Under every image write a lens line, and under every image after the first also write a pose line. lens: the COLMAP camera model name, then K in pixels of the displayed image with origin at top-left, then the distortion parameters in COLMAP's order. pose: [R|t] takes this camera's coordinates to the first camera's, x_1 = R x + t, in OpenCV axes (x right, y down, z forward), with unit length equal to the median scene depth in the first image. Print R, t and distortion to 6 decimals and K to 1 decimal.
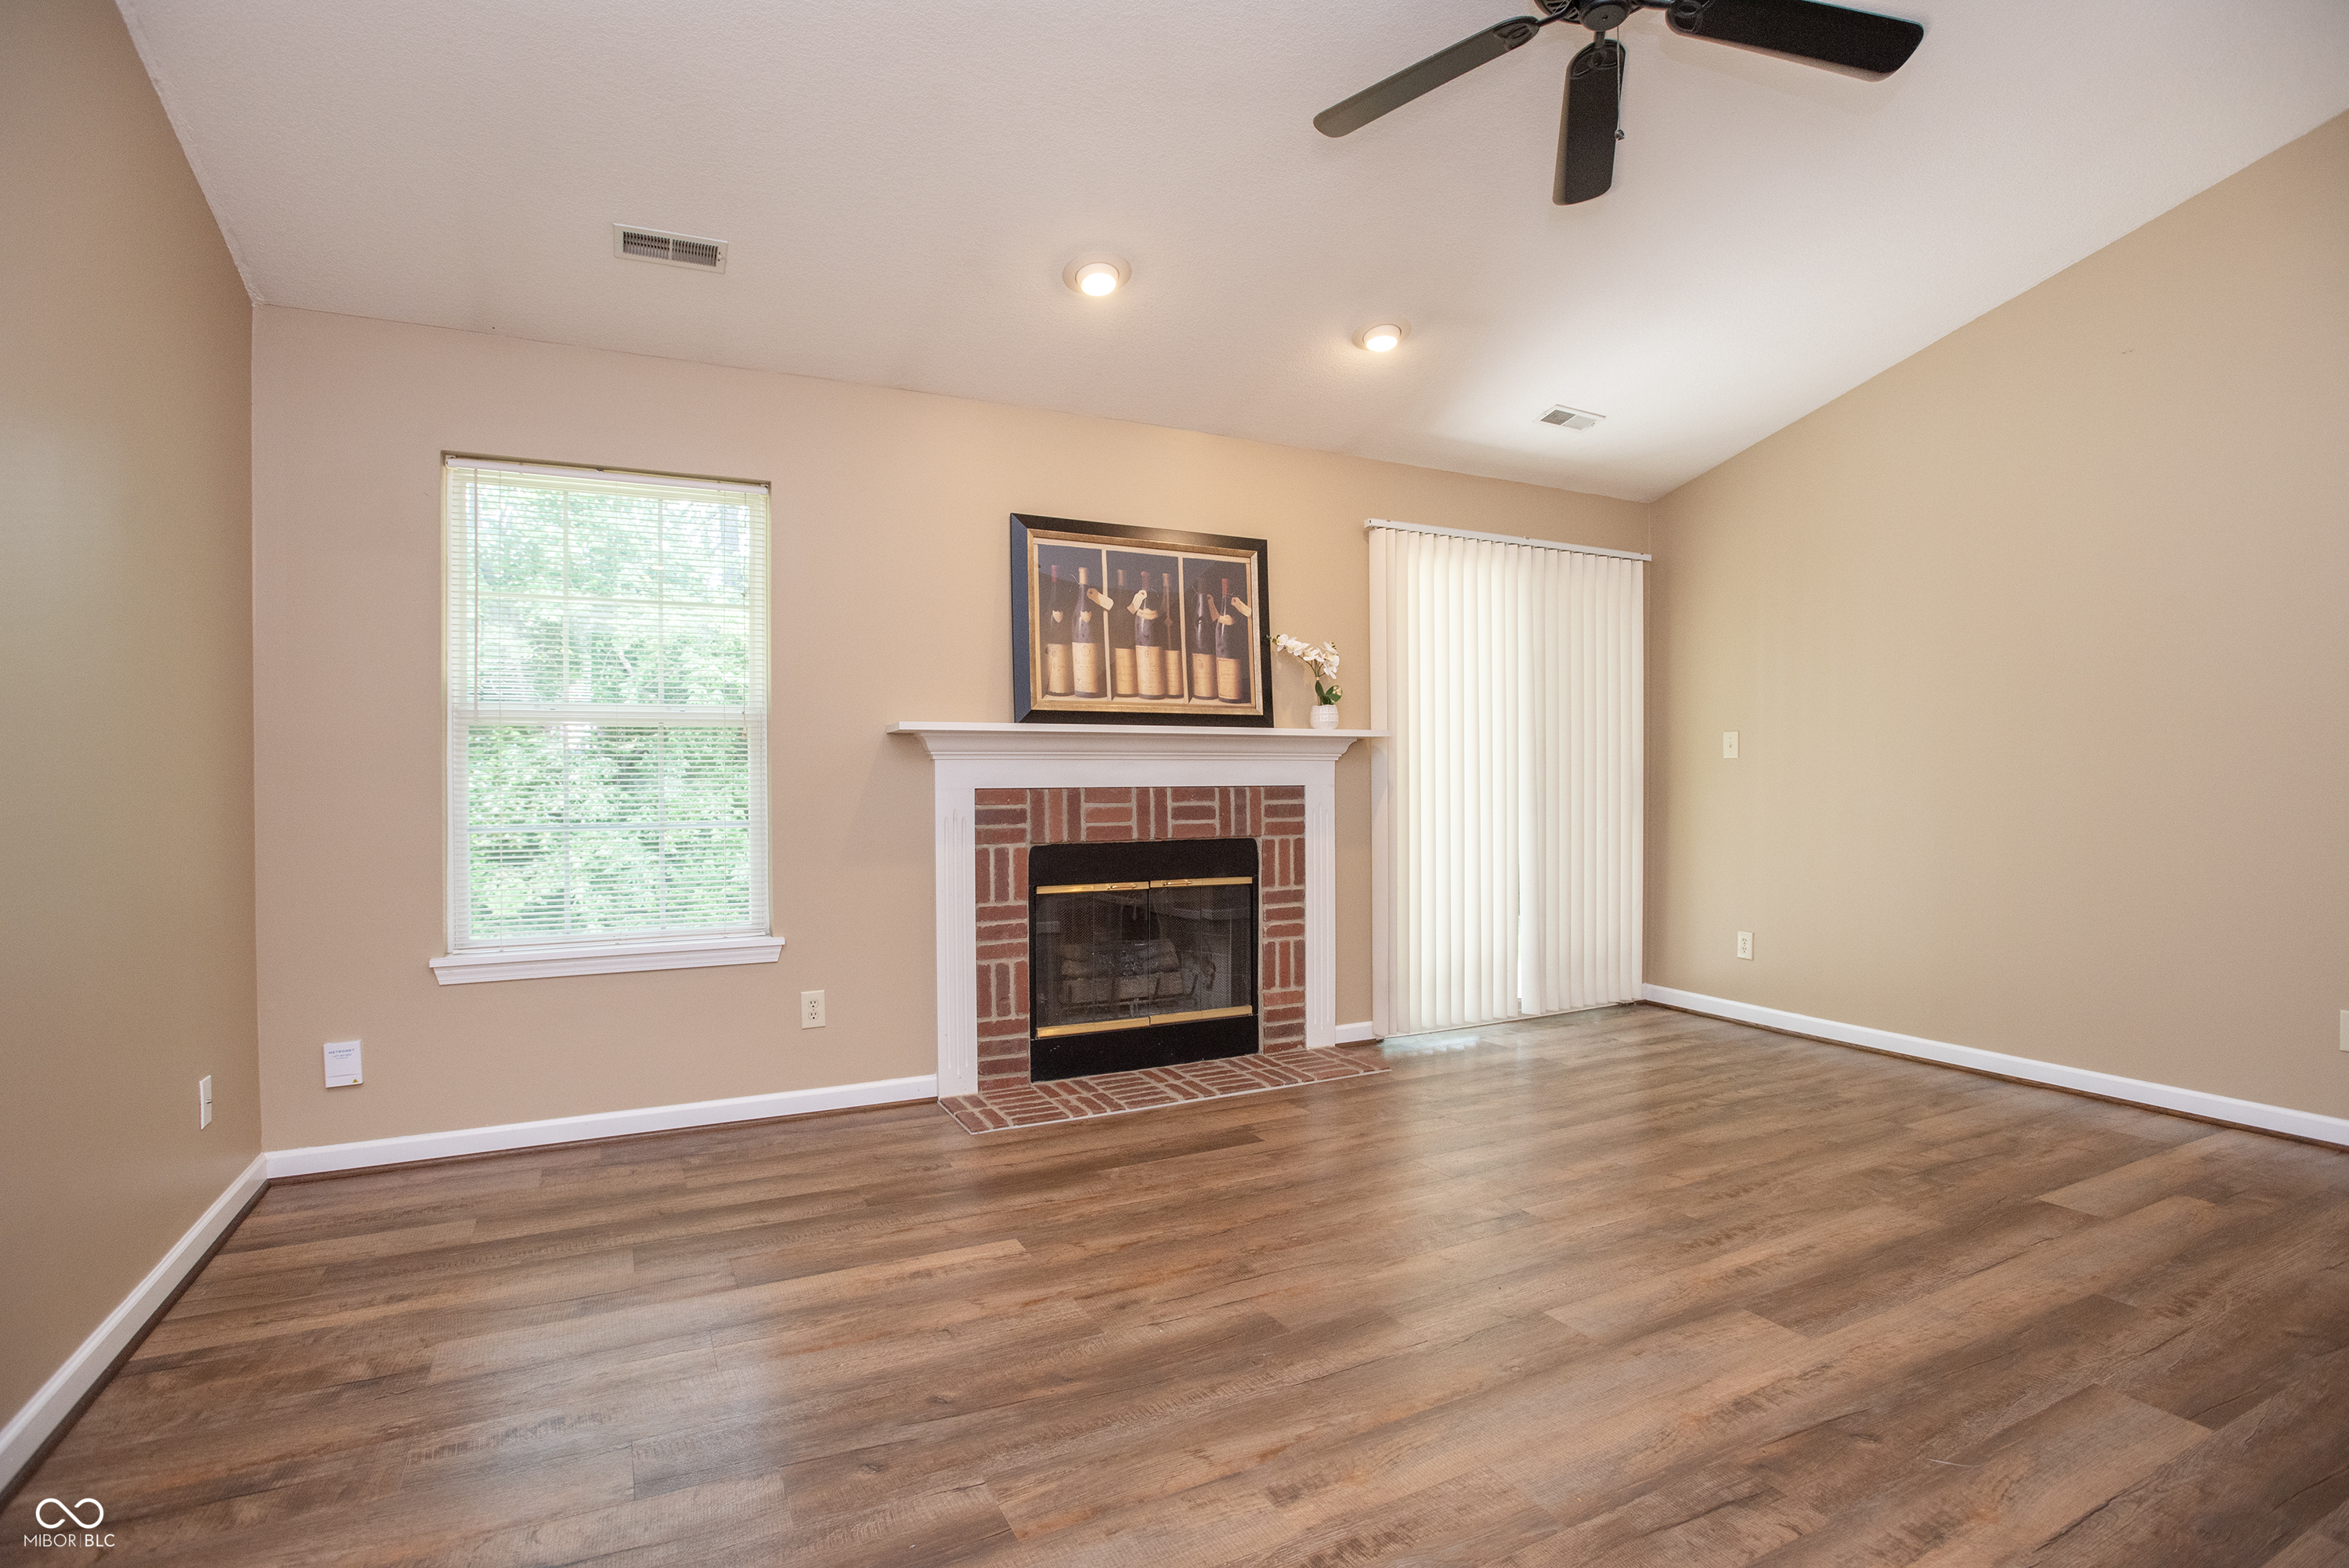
lens RADIAL K [[1124.7, 0, 1179.8], [0, 1124.7, 789.7], [0, 0, 1]] dist [-0.069683, 0.022566]
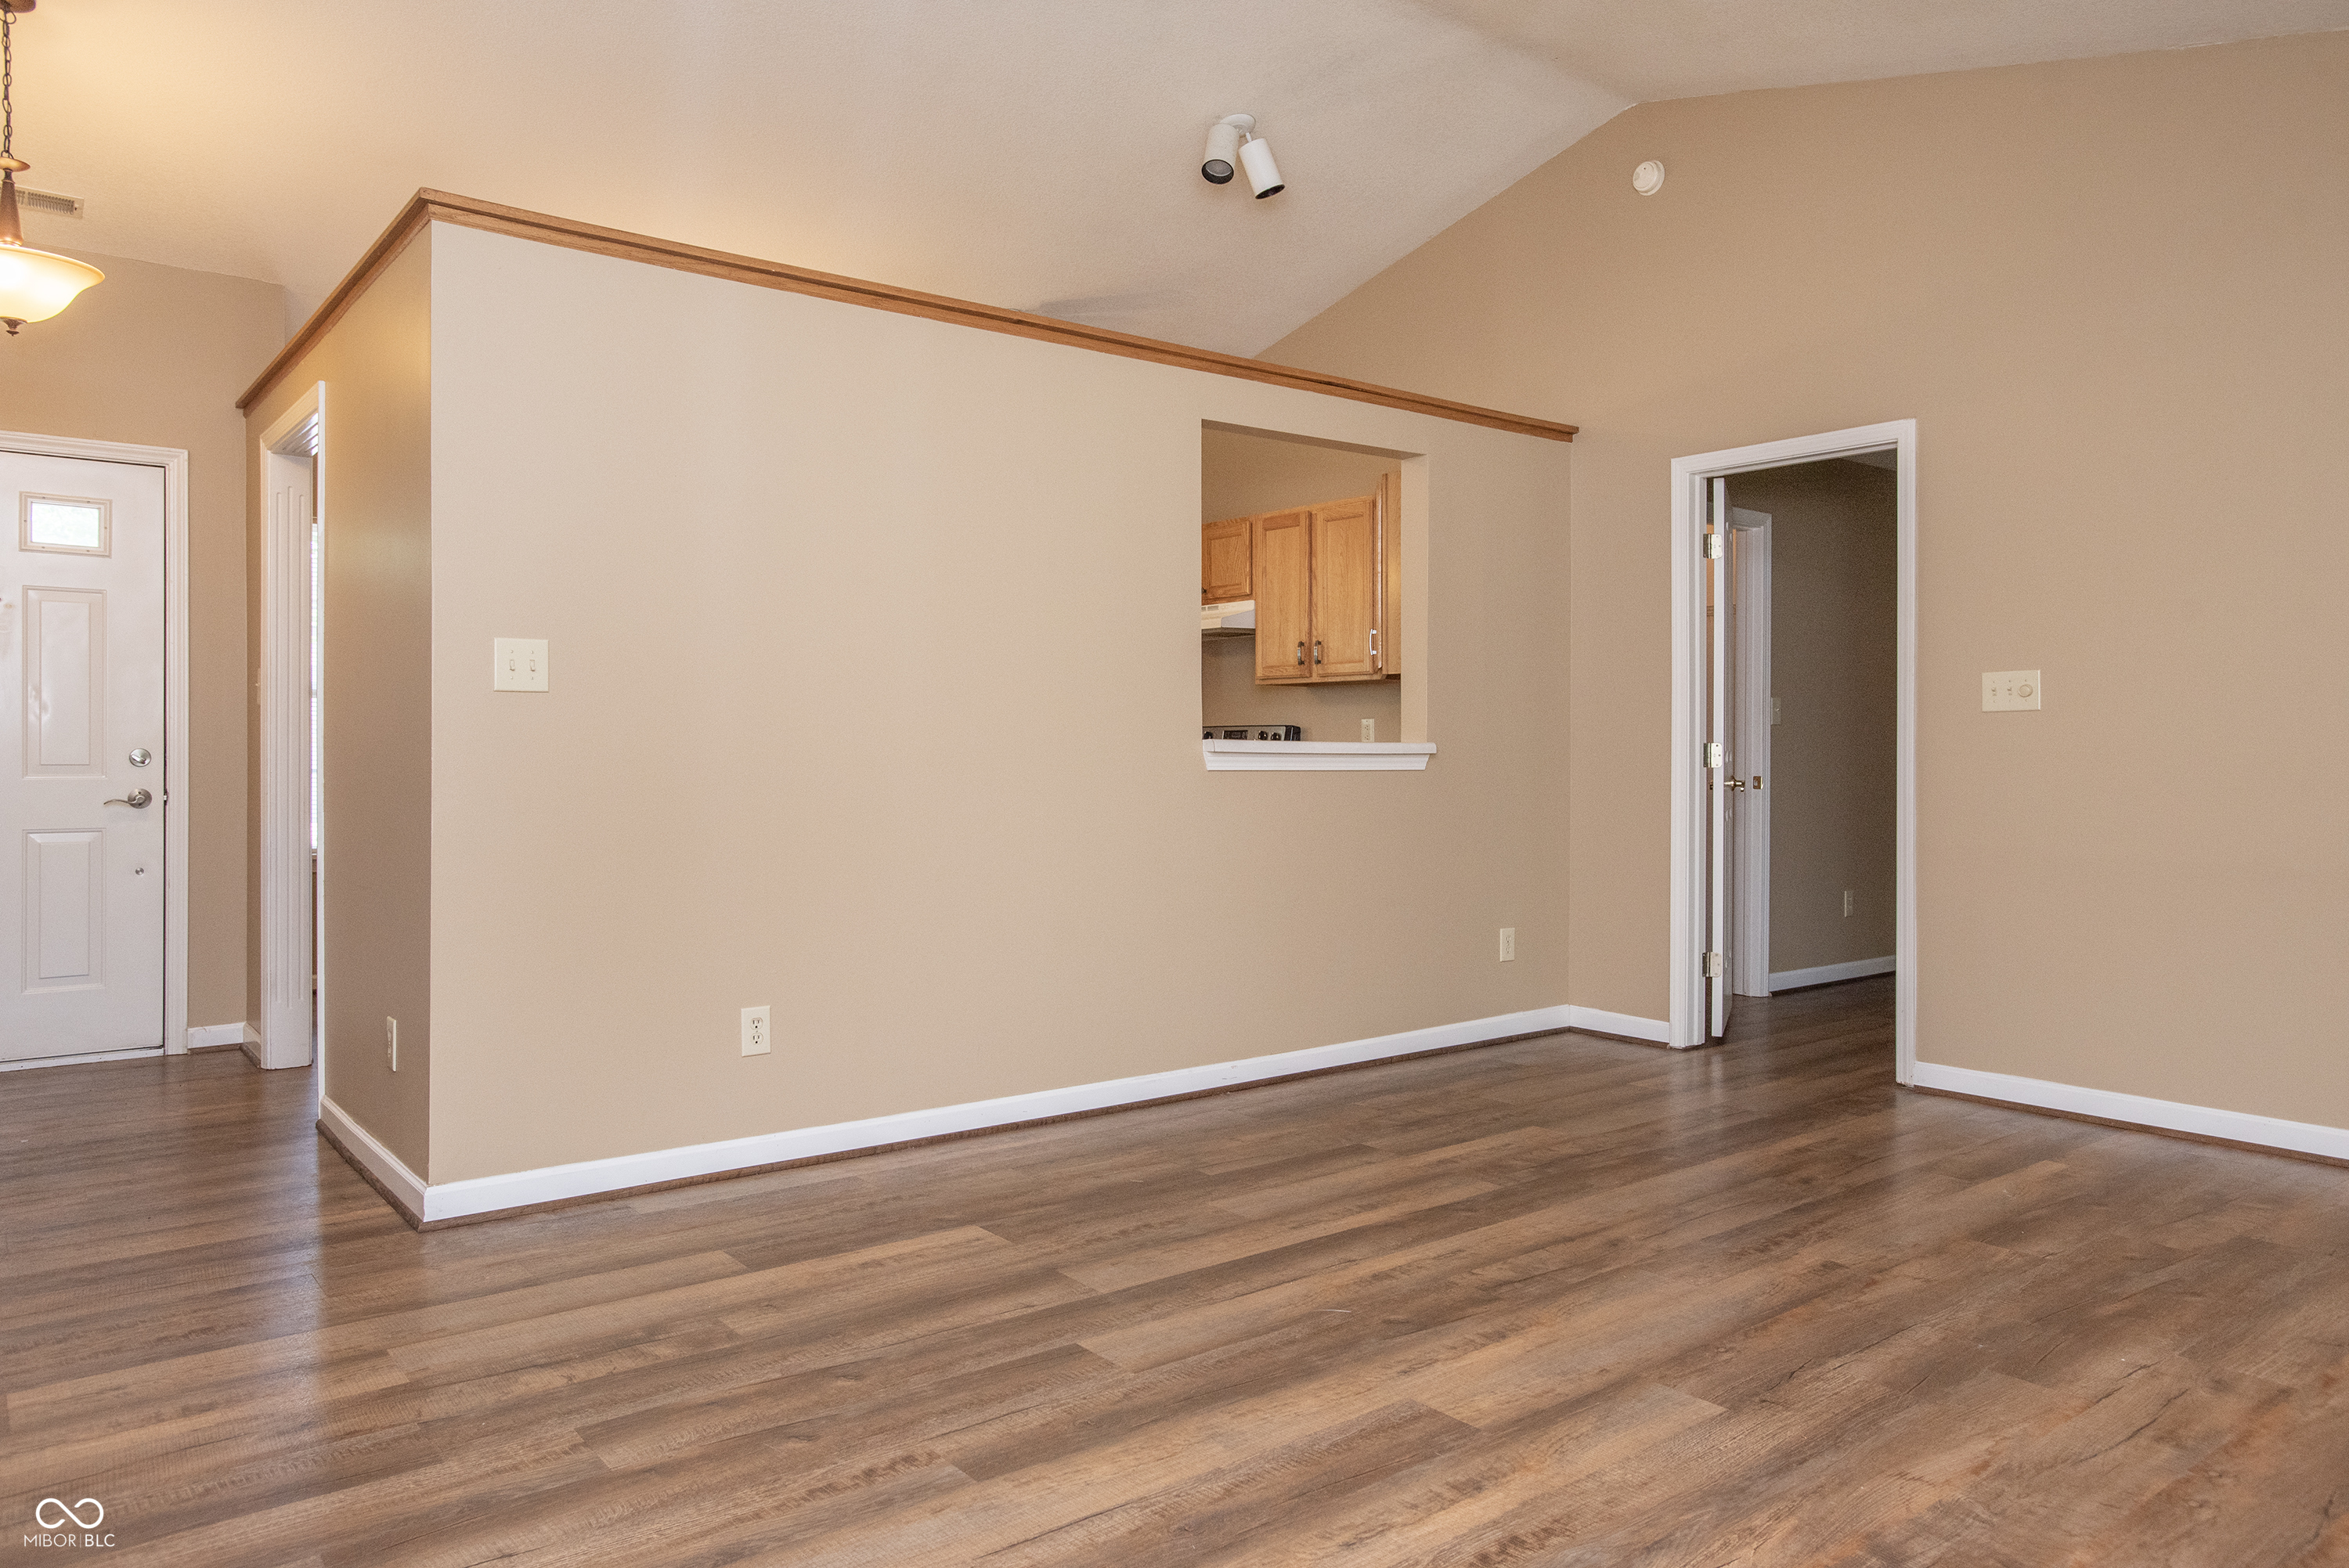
lens RADIAL K [[1576.5, 0, 1167.7], [0, 1576.5, 756.4], [0, 0, 1]] dist [-0.003310, 0.001557]
pose [[-0.980122, 0.004723, -0.198339, 0.514755], [0.003436, 0.999971, 0.006832, 0.002715], [0.198365, 0.006015, -0.980110, 1.104325]]
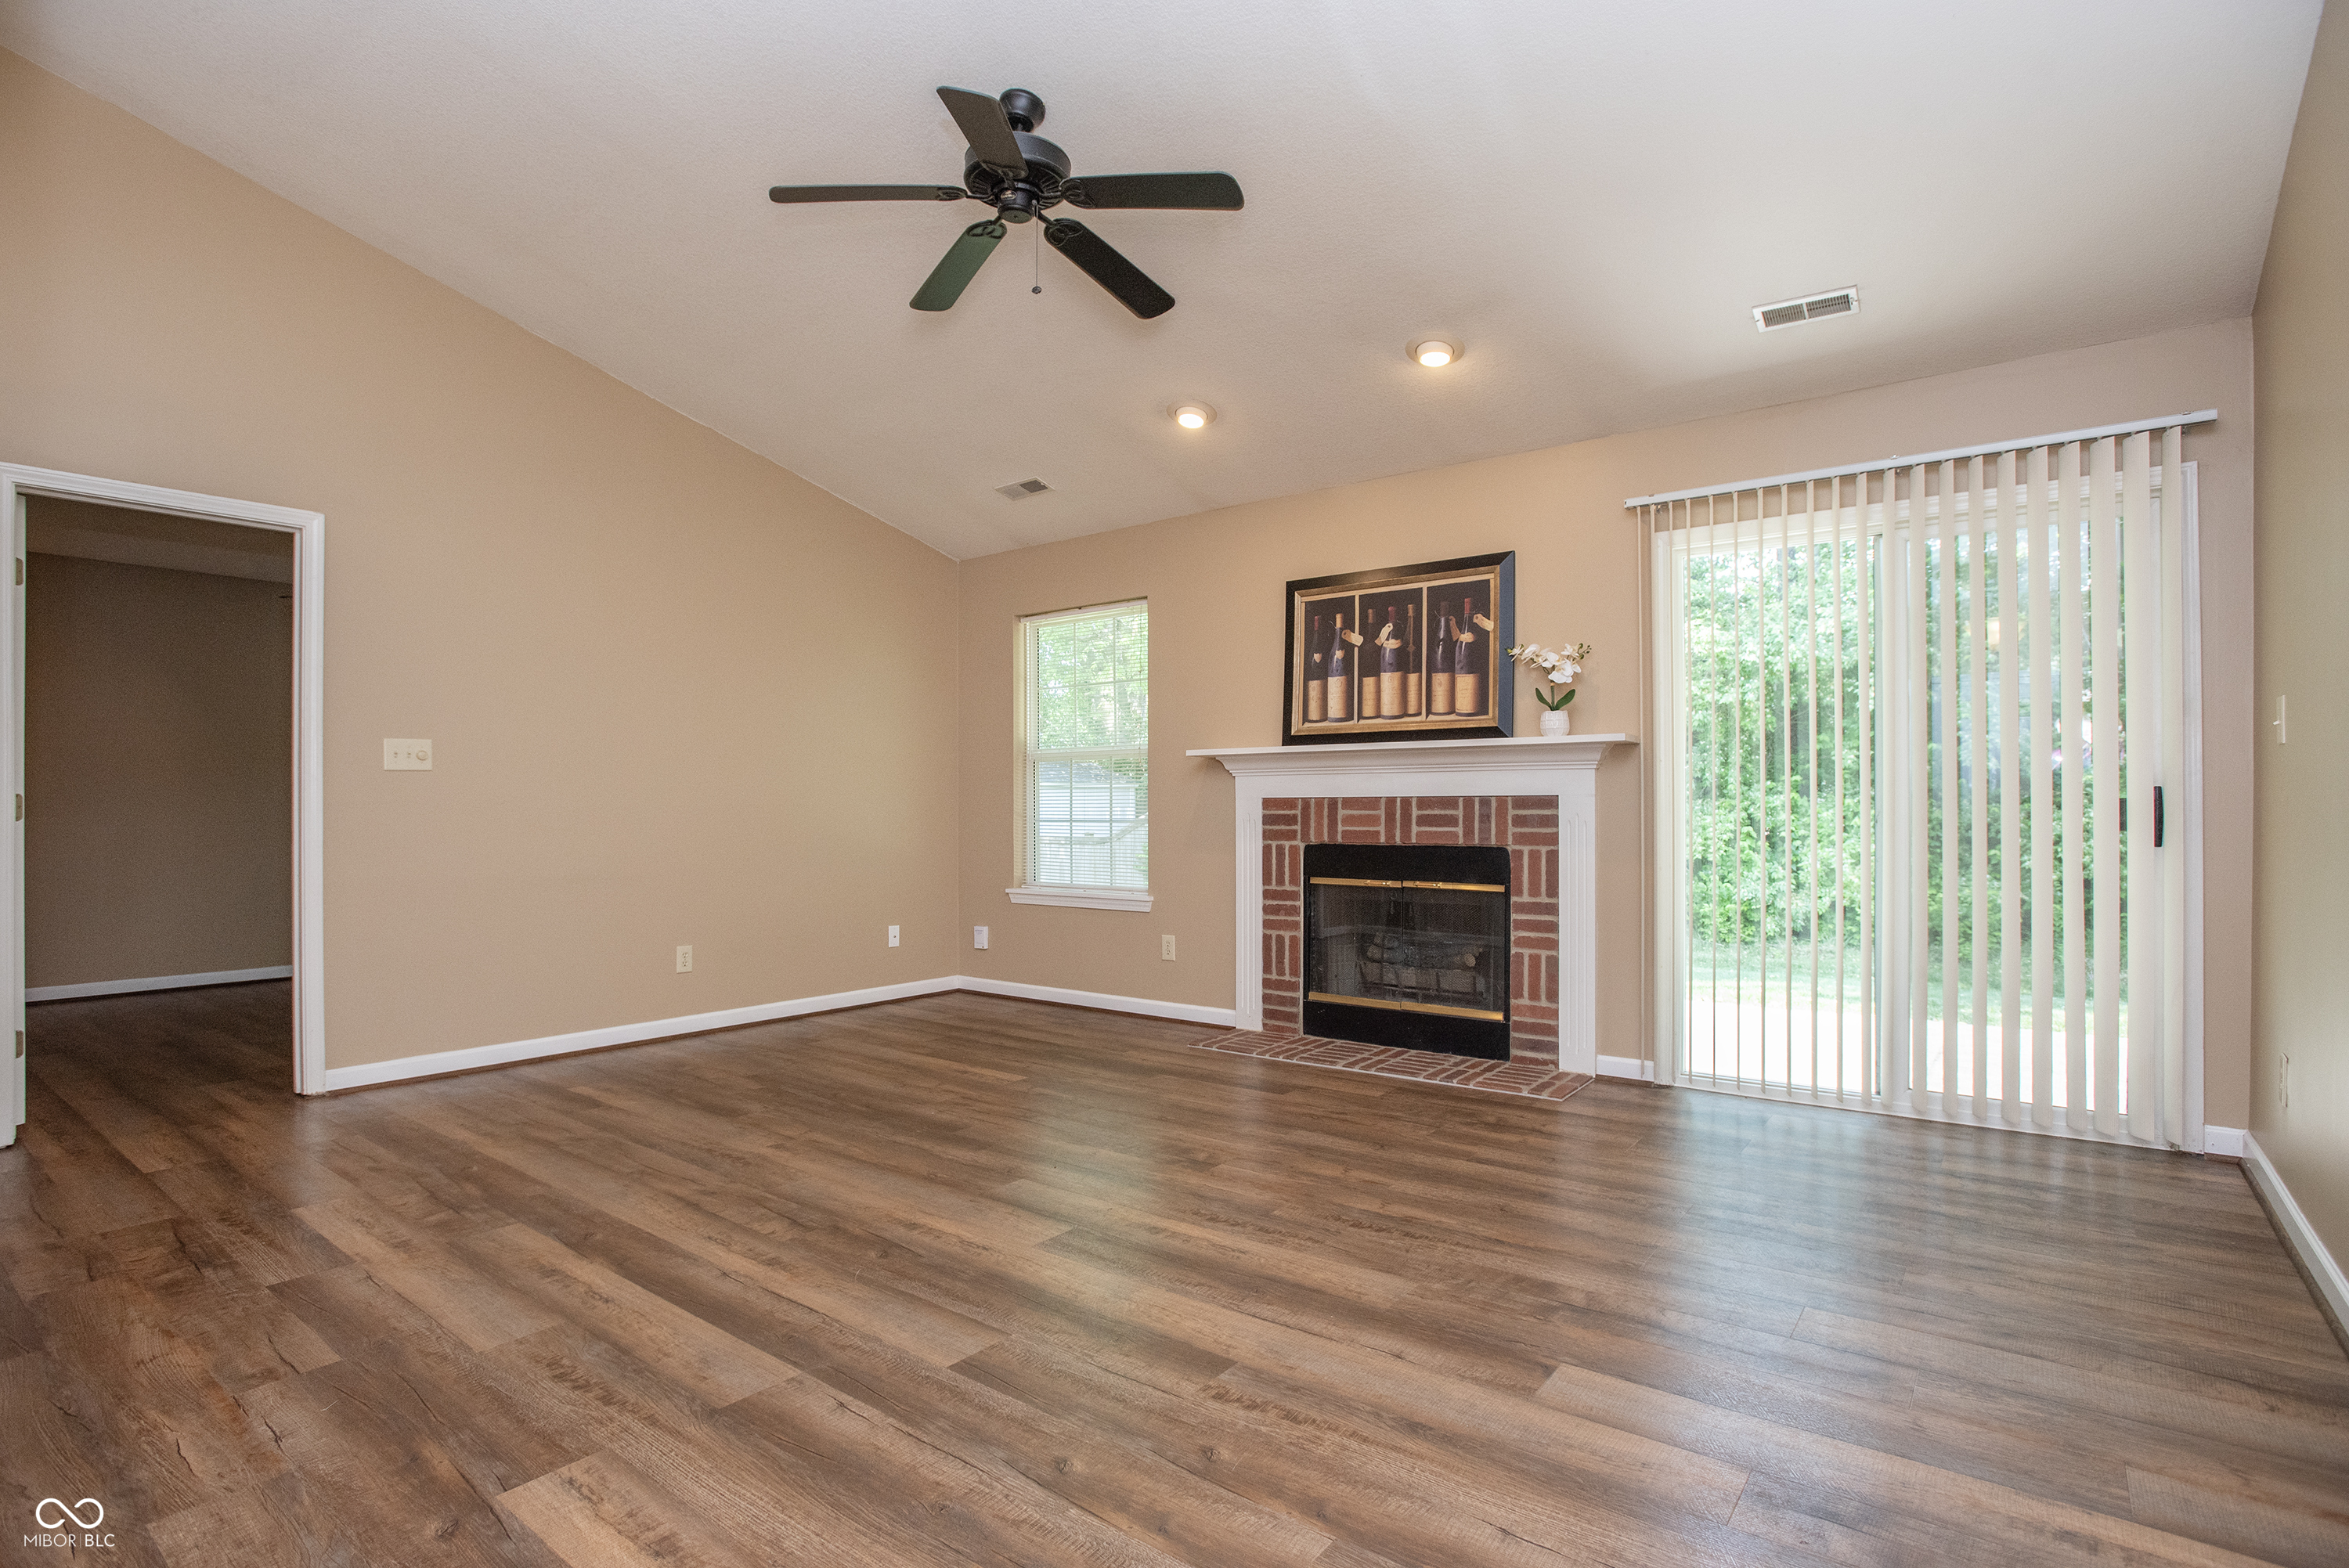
lens RADIAL K [[1145.9, 0, 1168.8], [0, 1145.9, 796.7], [0, 0, 1]] dist [-0.047188, 0.000425]
pose [[0.439892, -0.002694, -0.898047, 0.920714], [-0.006002, 0.999964, -0.005940, 0.005817], [0.898031, 0.008003, 0.439860, 0.296443]]
